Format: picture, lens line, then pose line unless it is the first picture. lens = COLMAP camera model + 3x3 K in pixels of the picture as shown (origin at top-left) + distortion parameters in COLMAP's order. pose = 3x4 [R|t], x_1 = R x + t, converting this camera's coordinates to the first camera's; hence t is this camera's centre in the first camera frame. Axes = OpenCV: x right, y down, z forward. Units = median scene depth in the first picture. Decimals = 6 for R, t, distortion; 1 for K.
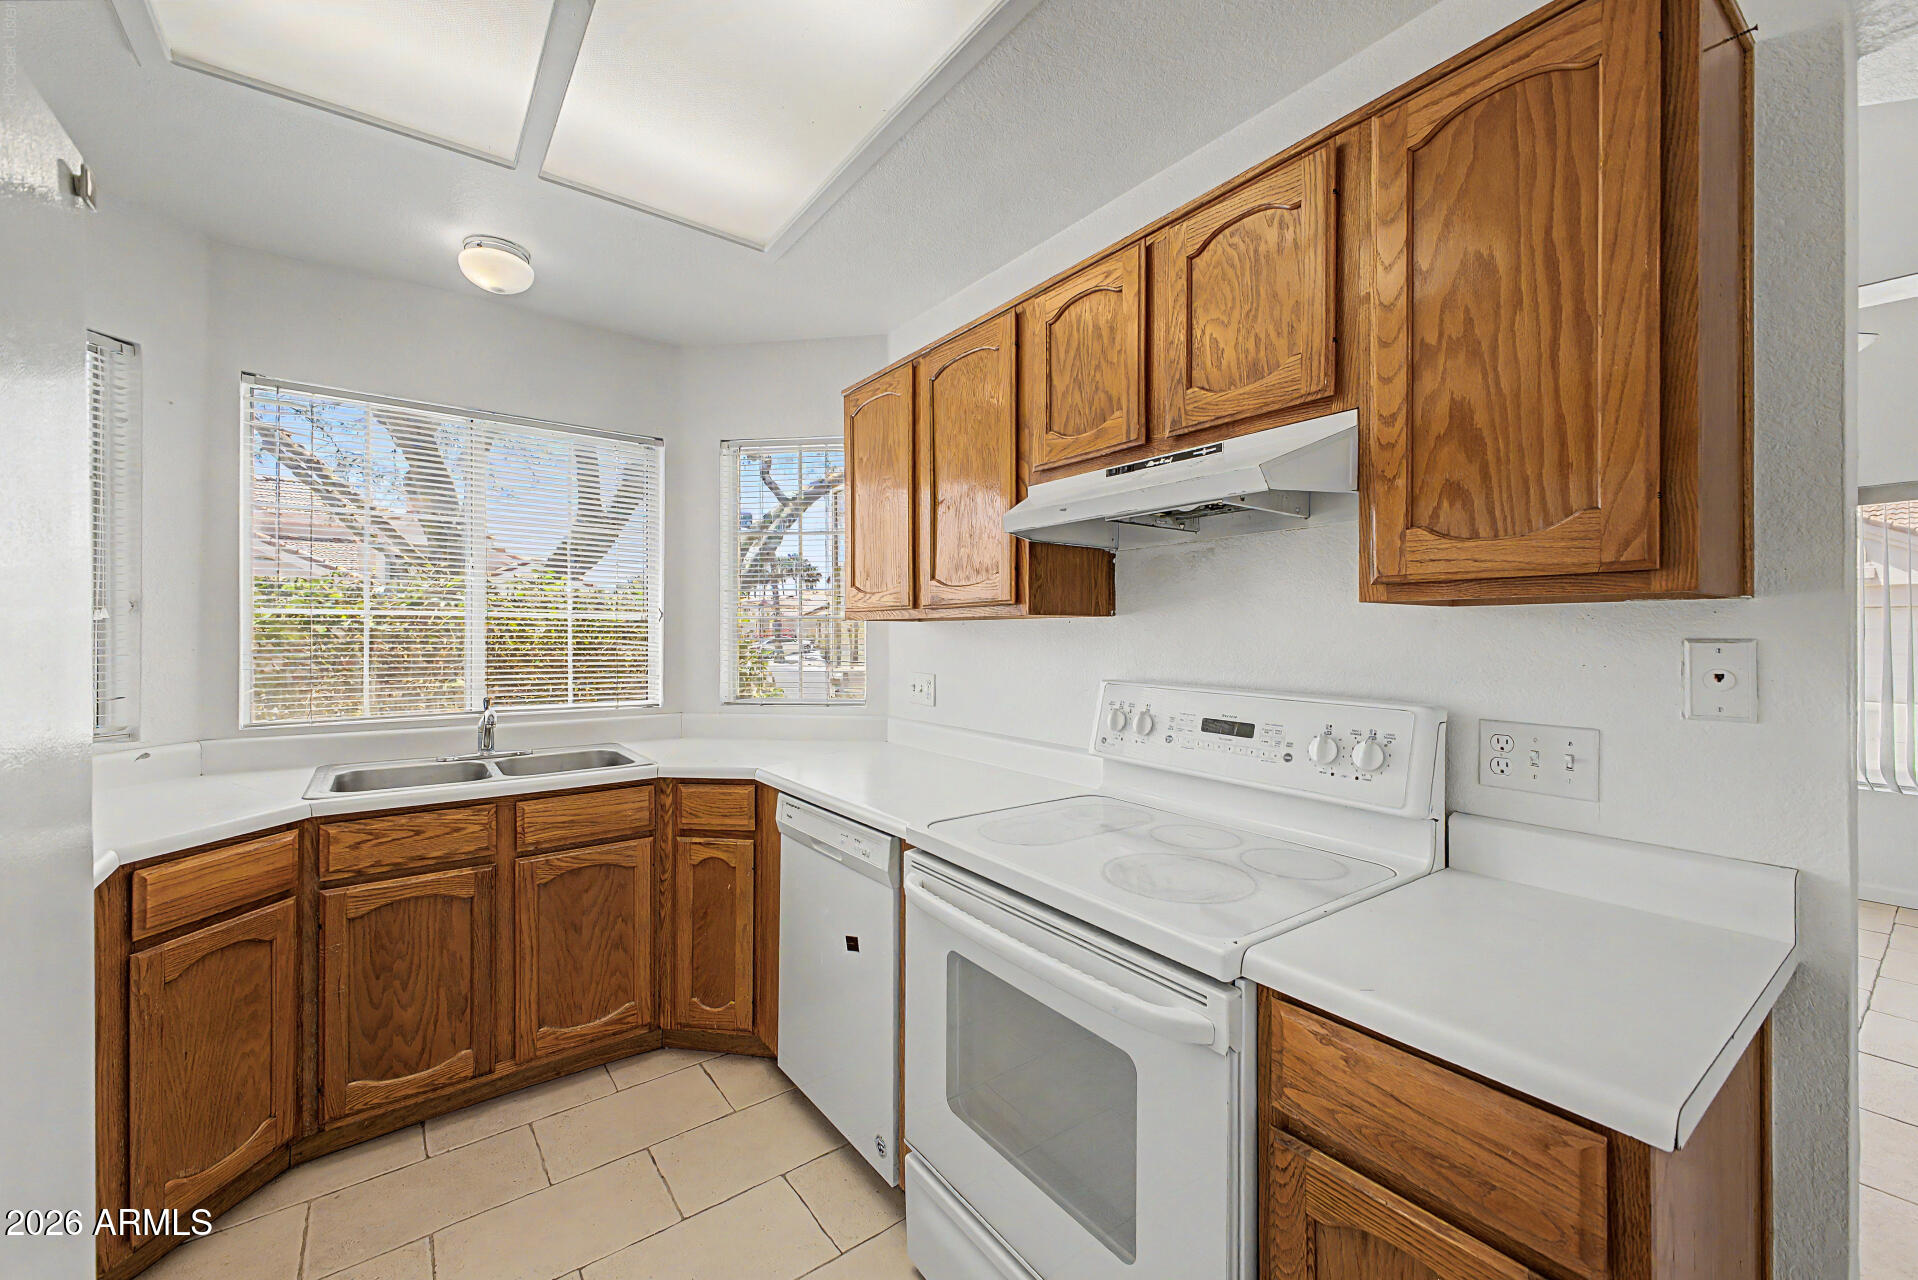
lens RADIAL K [[755.9, 0, 954.6], [0, 755.9, 633.5], [0, 0, 1]] dist [0.011536, -0.000916]
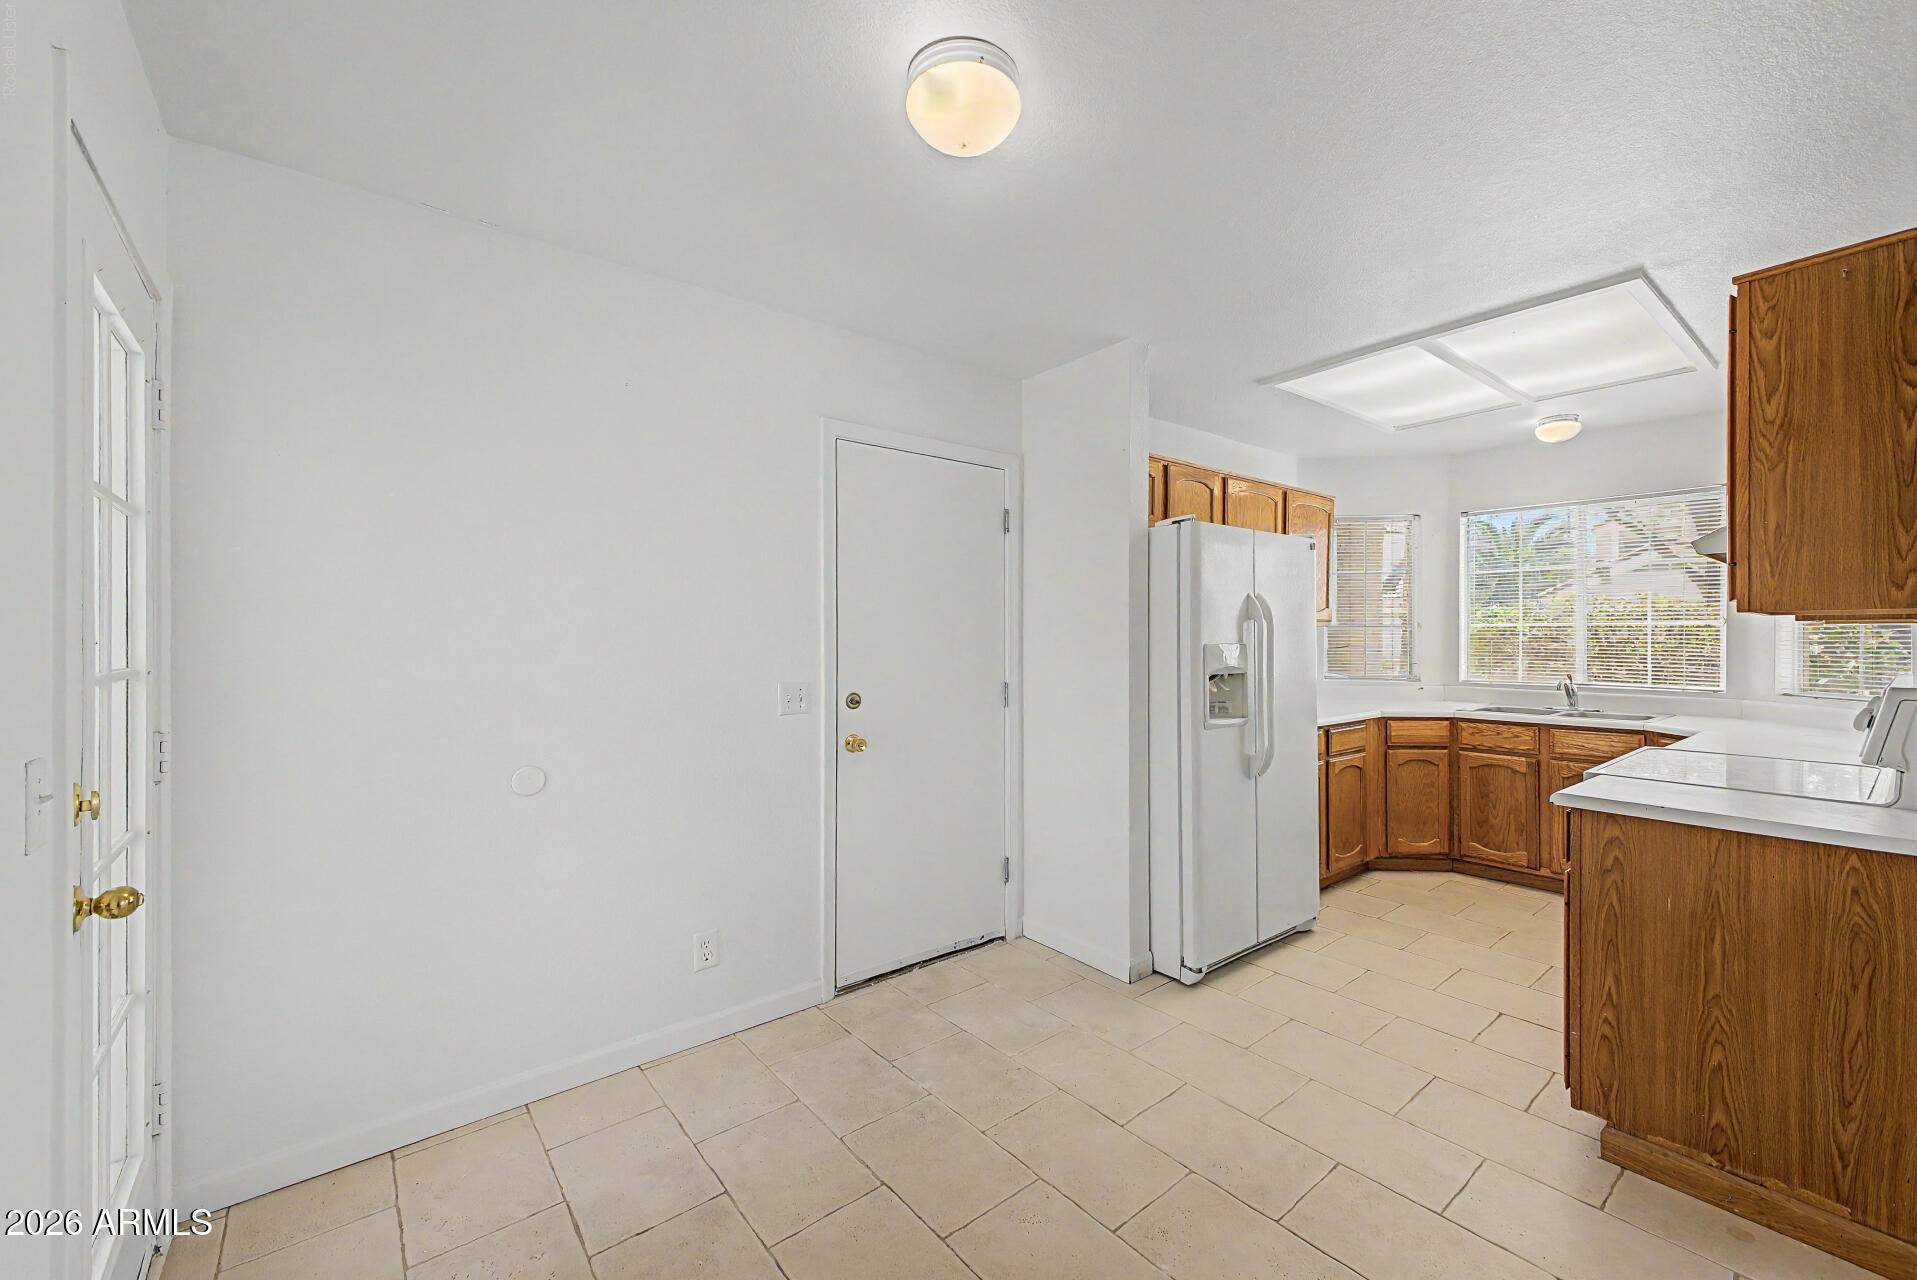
lens RADIAL K [[755.5, 0, 998.3], [0, 755.5, 643.3], [0, 0, 1]] dist [0.011536, -0.000916]
pose [[0.051804, 0.001723, -0.998656, 1.248733], [0.002406, 0.999995, 0.001850, 0.011753], [0.998654, -0.002499, 0.051800, -0.442580]]
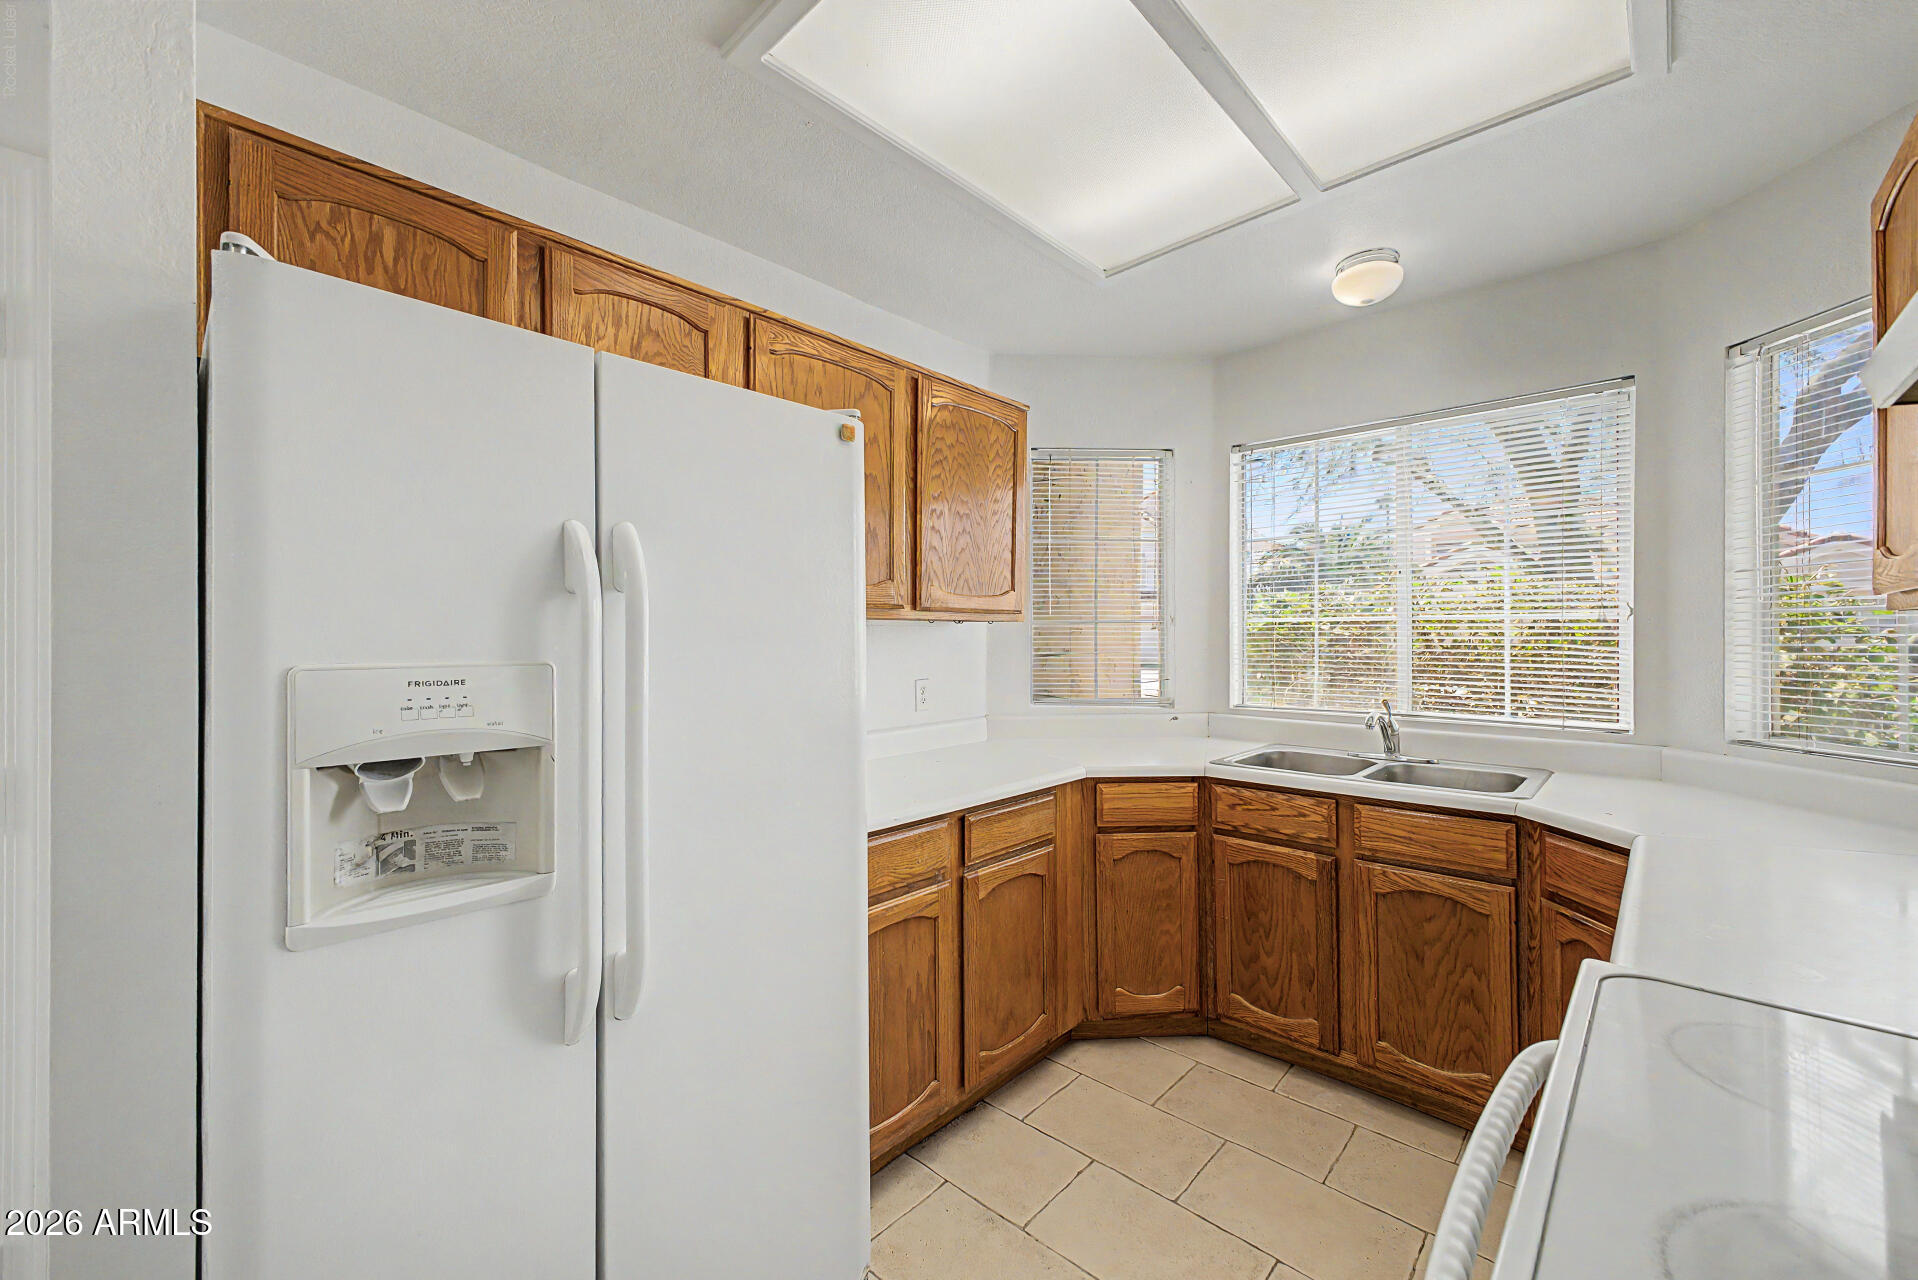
lens RADIAL K [[755.9, 0, 953.1], [0, 755.9, 637.0], [0, 0, 1]] dist [0.011536, -0.000916]
pose [[0.175409, -0.003461, -0.984490, 0.349121], [0.003194, 0.999991, -0.002946, 0.000915], [0.984491, -0.002627, 0.175418, 0.311604]]
